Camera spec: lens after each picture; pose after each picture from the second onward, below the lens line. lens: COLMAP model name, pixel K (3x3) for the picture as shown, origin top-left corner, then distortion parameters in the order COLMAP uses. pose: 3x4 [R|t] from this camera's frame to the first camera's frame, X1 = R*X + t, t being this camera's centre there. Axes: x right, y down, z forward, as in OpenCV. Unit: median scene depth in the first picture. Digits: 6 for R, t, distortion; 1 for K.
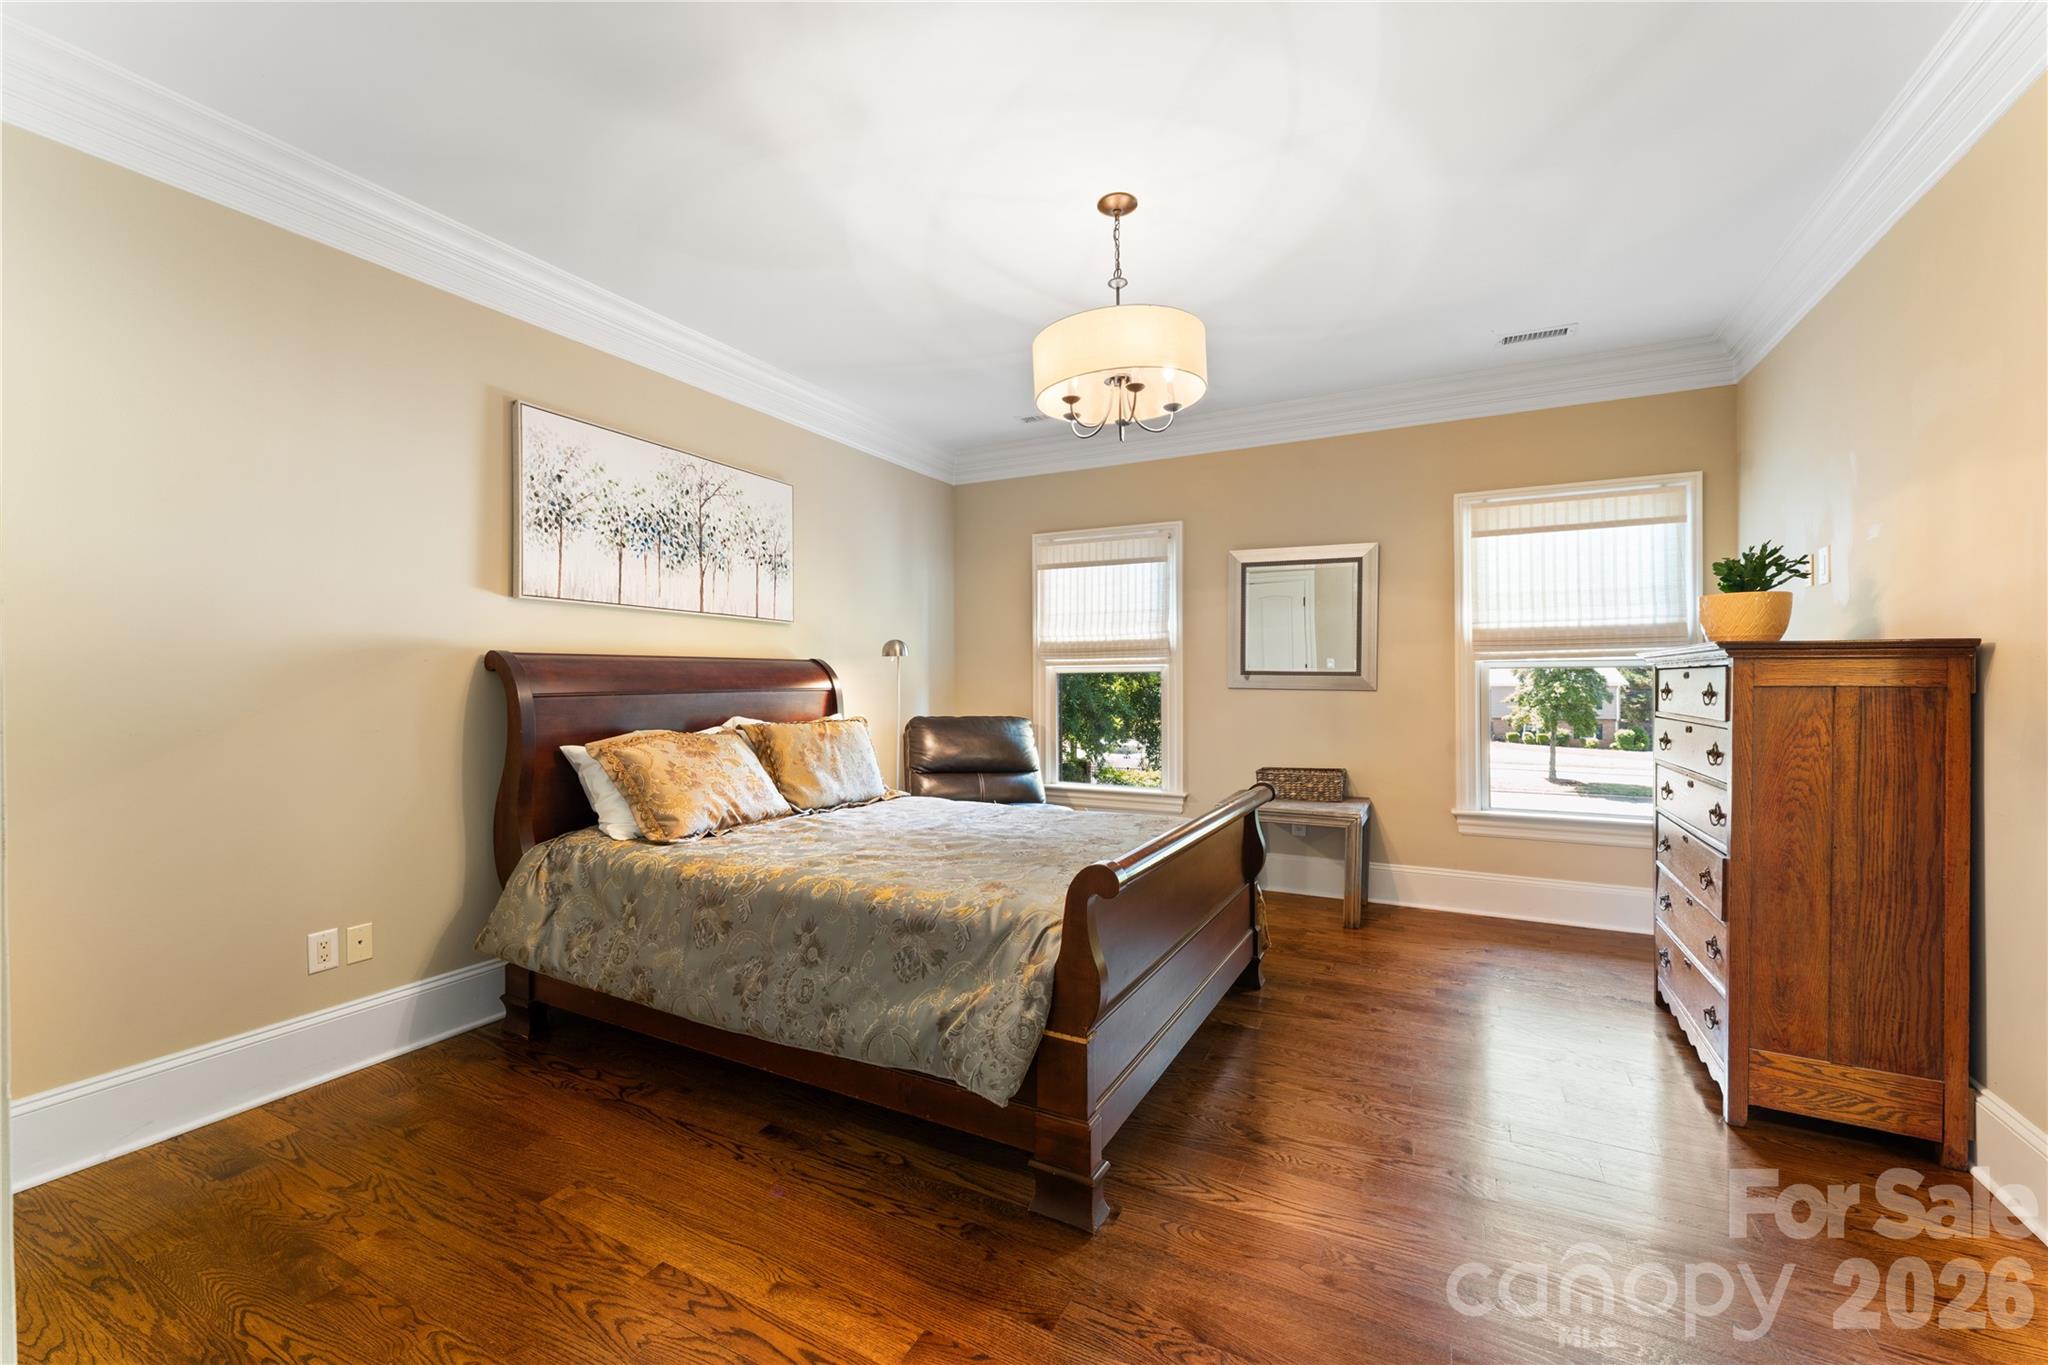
lens RADIAL K [[841.2, 0, 1019.4], [0, 841.2, 683.8], [0, 0, 1]] dist [-0.000082, -0.001695]
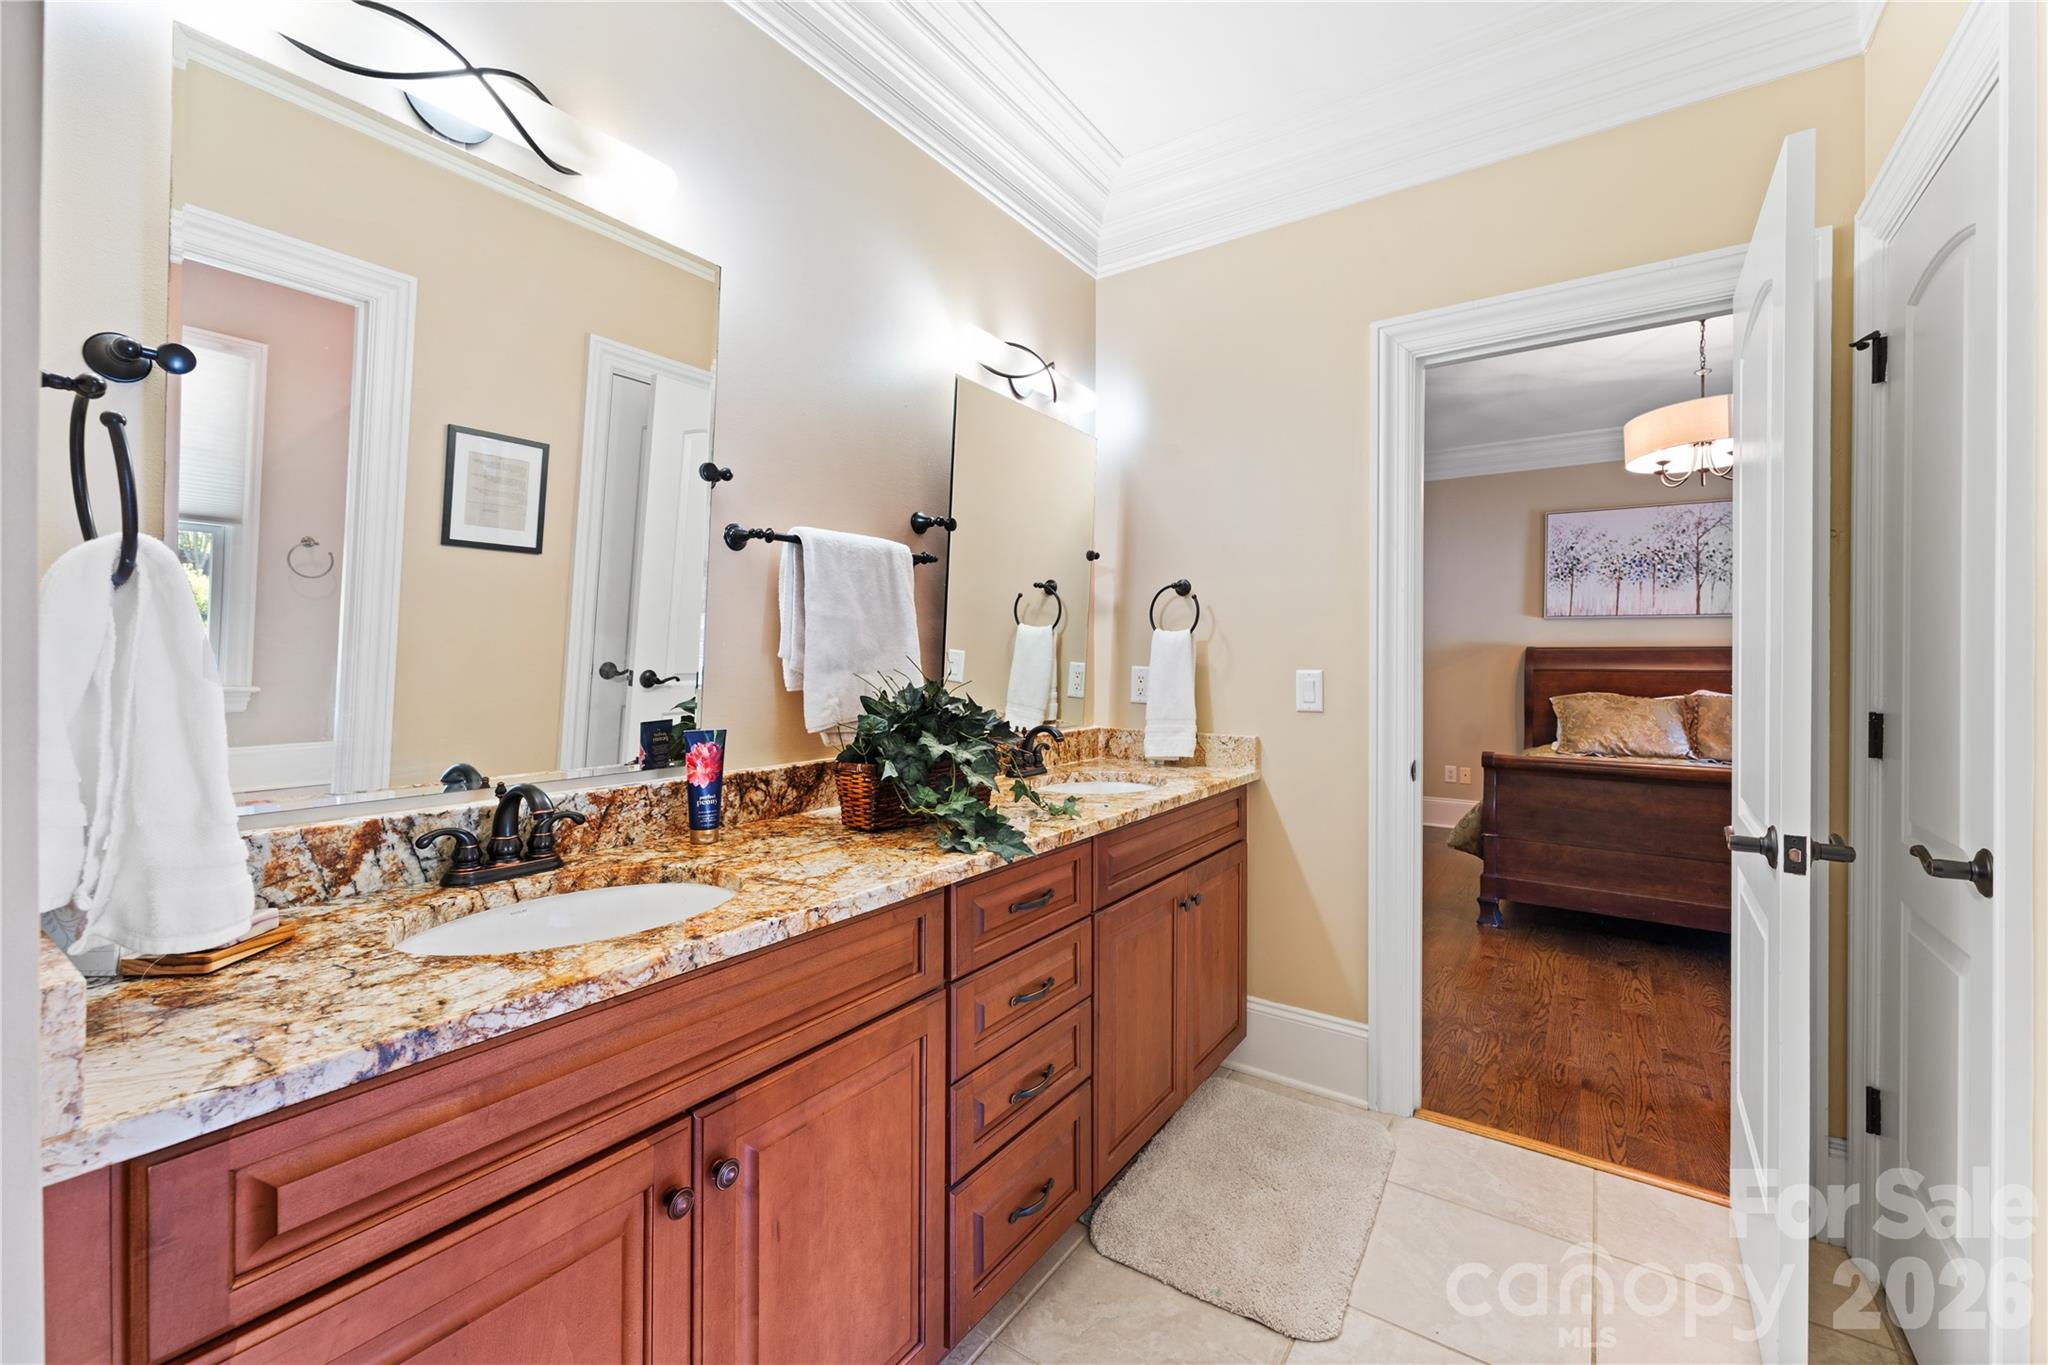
lens RADIAL K [[841.2, 0, 1023.2], [0, 841.2, 662.5], [0, 0, 1]] dist [-0.000082, -0.001695]
pose [[-0.111197, 0.007617, -0.993769, 1.278170], [-0.006651, 0.999943, 0.008408, -0.010408], [0.993776, 0.007544, -0.111140, 0.047686]]
